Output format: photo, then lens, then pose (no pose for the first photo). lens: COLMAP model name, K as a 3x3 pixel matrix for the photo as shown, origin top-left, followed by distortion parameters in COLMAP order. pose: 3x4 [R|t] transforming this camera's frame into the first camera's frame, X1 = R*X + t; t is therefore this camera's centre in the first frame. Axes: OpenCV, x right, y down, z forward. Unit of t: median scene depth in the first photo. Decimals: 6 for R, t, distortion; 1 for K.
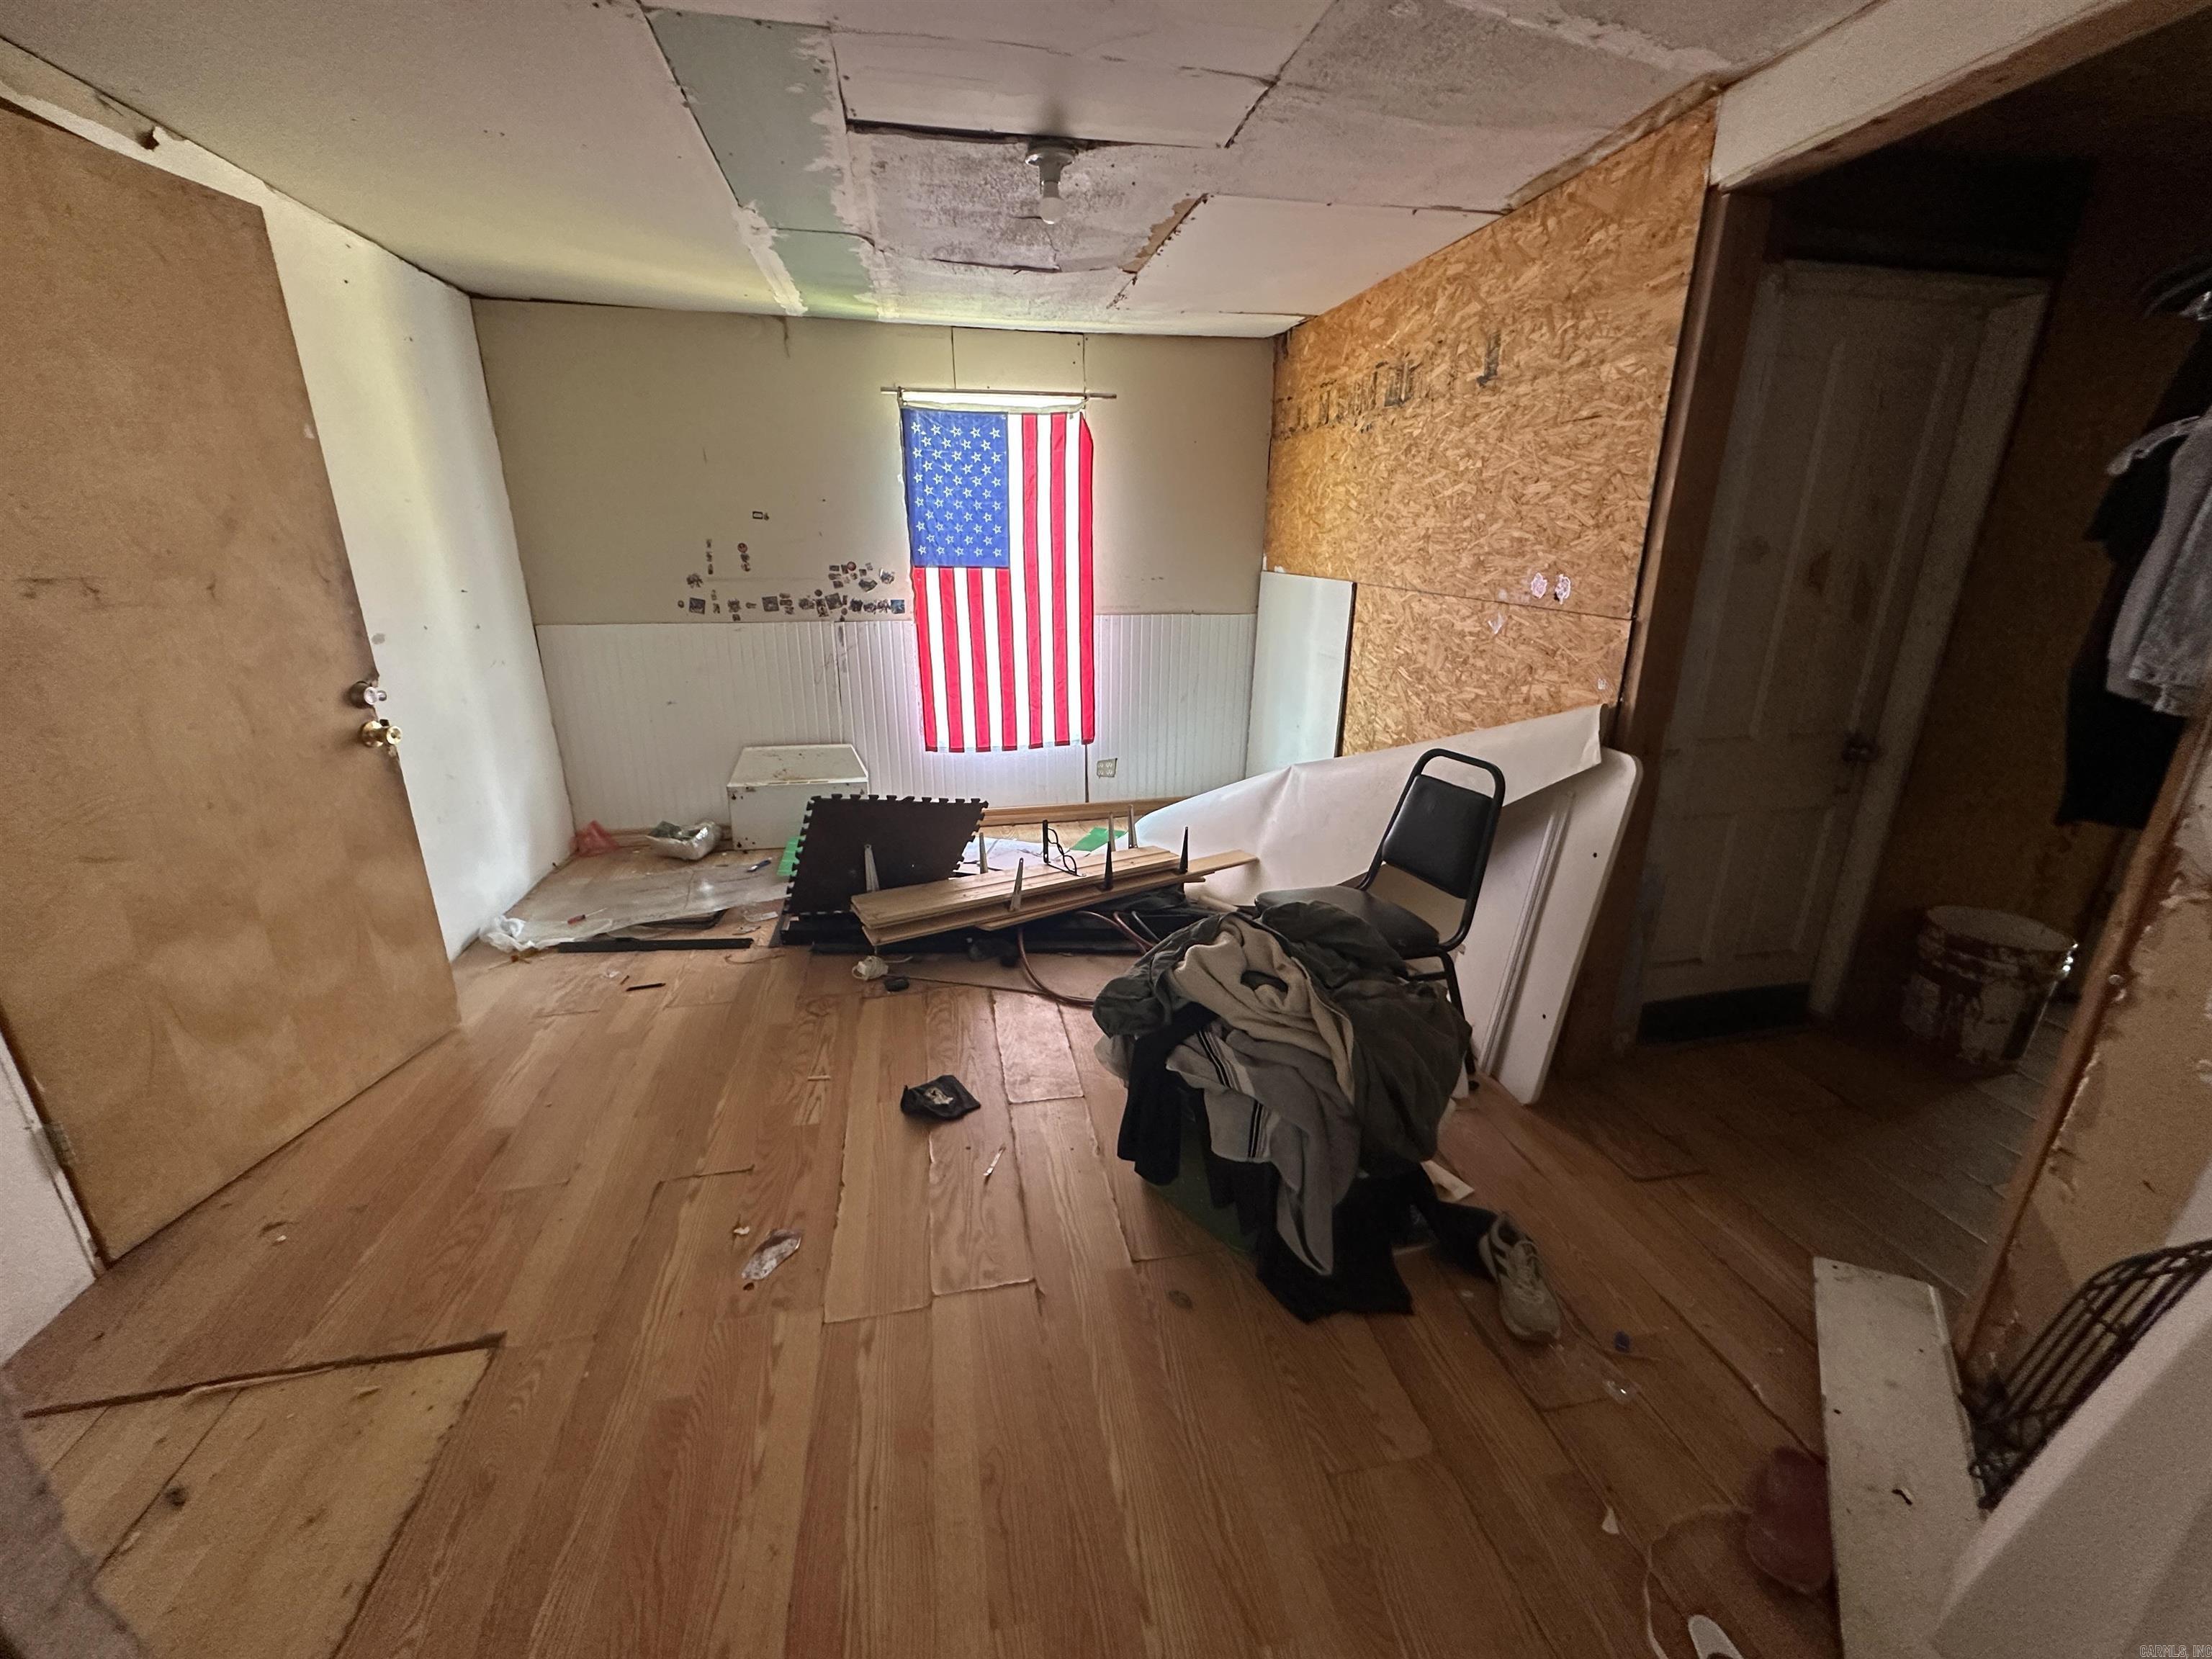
lens RADIAL K [[883.3, 0, 1109.4], [0, 883.3, 824.4], [0, 0, 1]] dist [-0.004015, 0.001244]
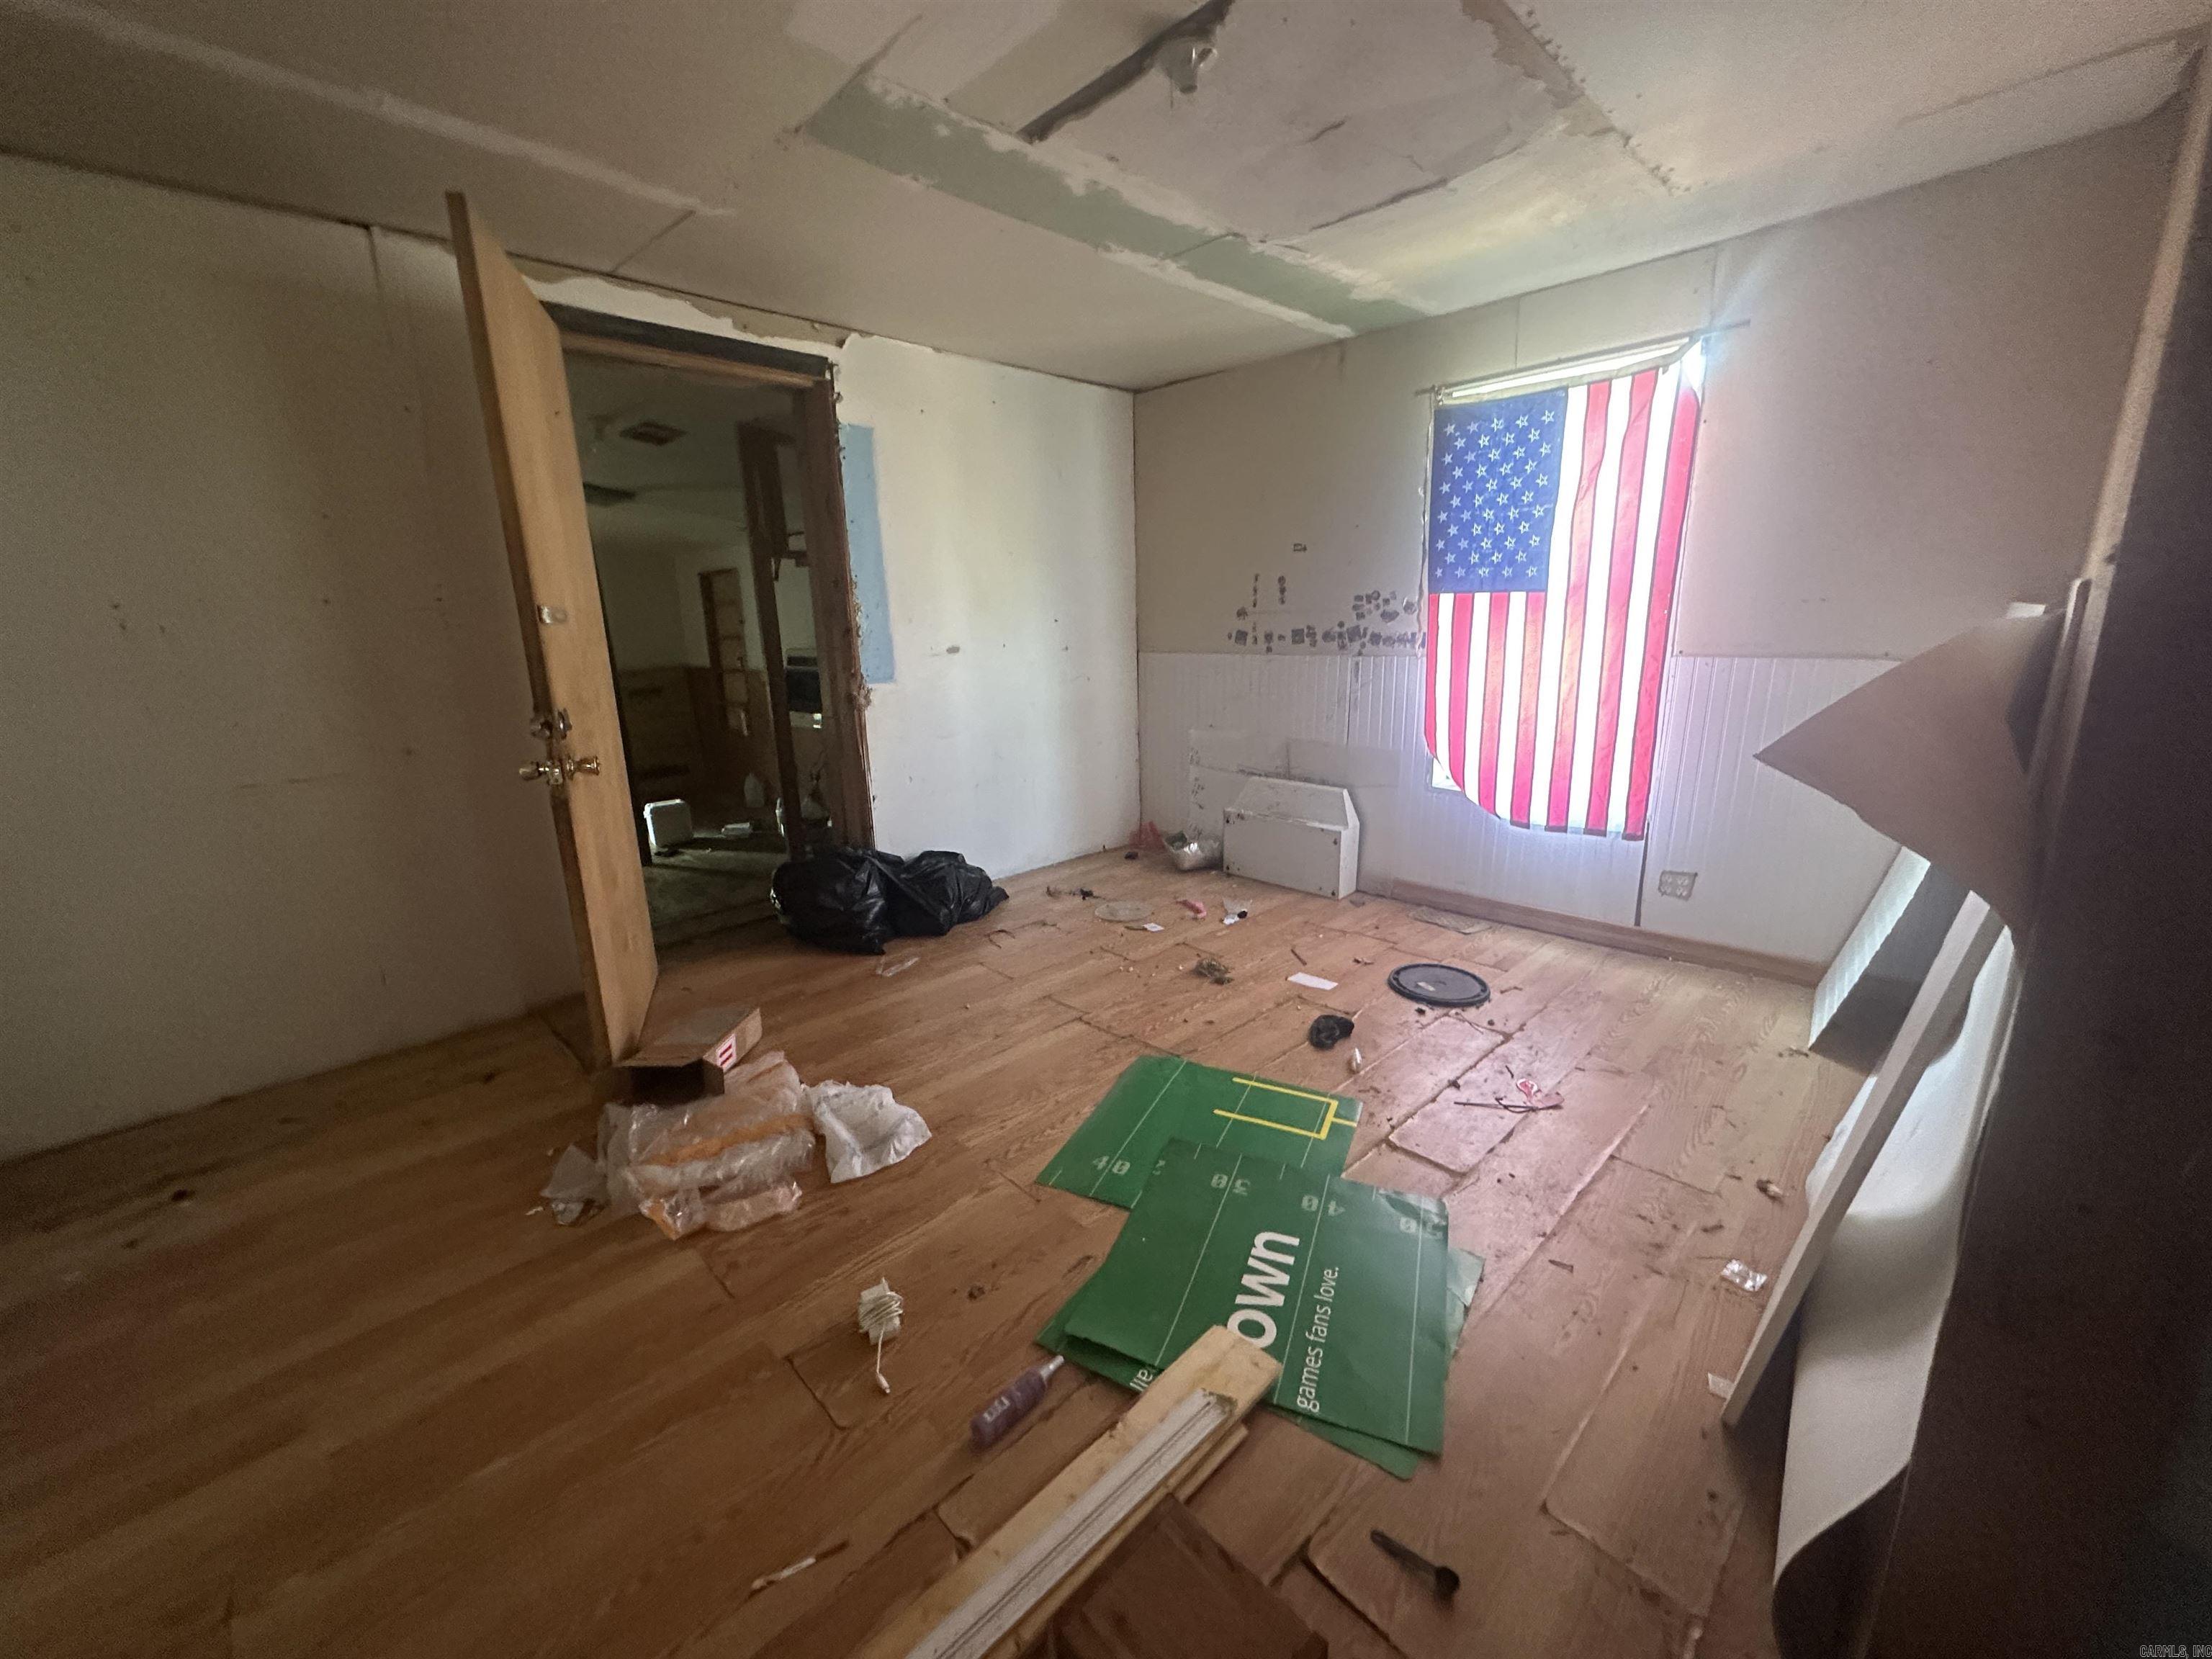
lens RADIAL K [[883.3, 0, 1102.7], [0, 883.3, 823.0], [0, 0, 1]] dist [-0.004015, 0.001244]
pose [[0.537426, 0.175663, -0.824812, 0.585664], [-0.231855, 0.971151, 0.055759, -0.086462], [0.810812, 0.161270, 0.562650, 0.507912]]
